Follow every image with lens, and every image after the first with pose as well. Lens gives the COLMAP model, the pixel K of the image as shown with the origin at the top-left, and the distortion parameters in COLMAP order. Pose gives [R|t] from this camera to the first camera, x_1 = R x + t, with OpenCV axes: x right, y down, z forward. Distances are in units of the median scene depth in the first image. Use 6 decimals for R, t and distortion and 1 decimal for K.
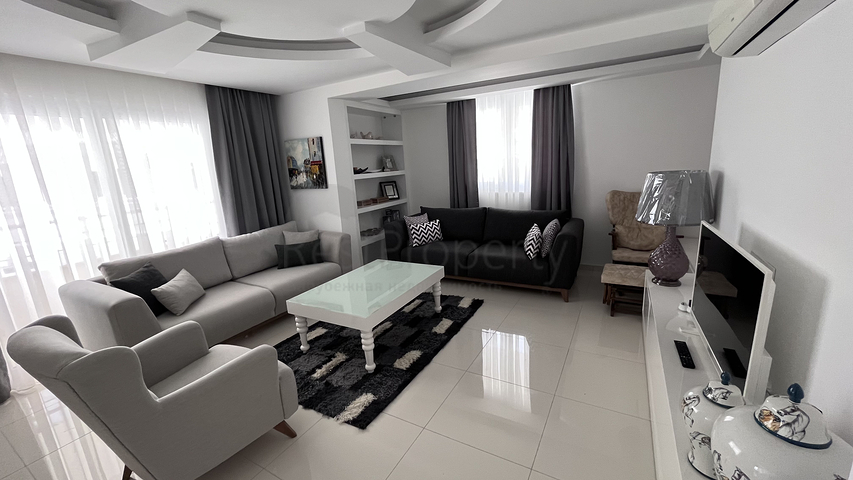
lens RADIAL K [[345.3, 0, 426.5], [0, 345.3, 240.9], [0, 0, 1]] dist [-0.002256, 0.000106]
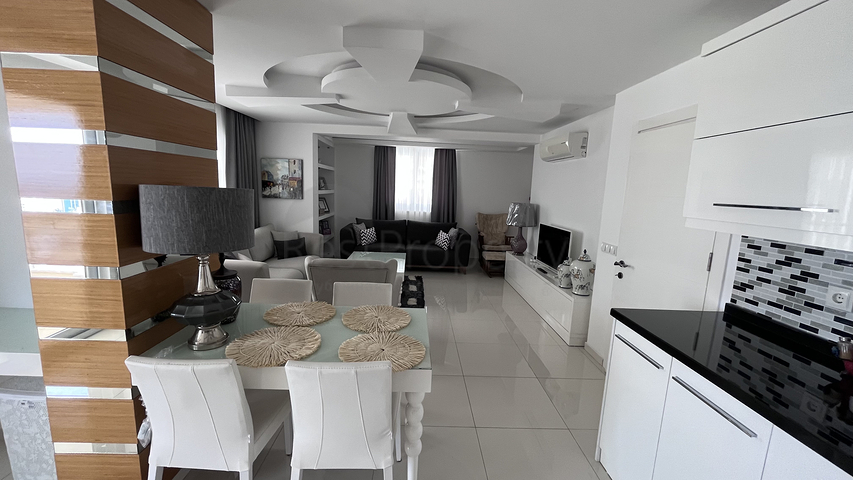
lens RADIAL K [[345.3, 0, 426.5], [0, 345.3, 239.7], [0, 0, 1]] dist [-0.002256, 0.000106]
pose [[0.848786, 0.014288, 0.528543, -0.569556], [0.025930, 0.997307, -0.068600, 0.098793], [-0.528100, 0.071932, 0.846130, -0.321351]]
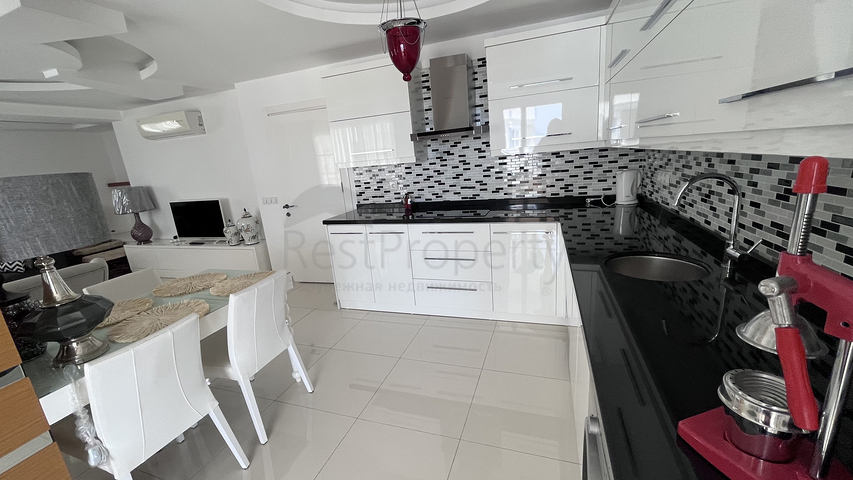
lens RADIAL K [[345.3, 0, 425.3], [0, 345.3, 244.0], [0, 0, 1]] dist [-0.002256, 0.000106]
pose [[-0.187970, -0.181767, 0.965209, -0.941563], [0.309738, 0.921609, 0.233877, 0.099528], [-0.932057, 0.342924, -0.116935, -0.168586]]
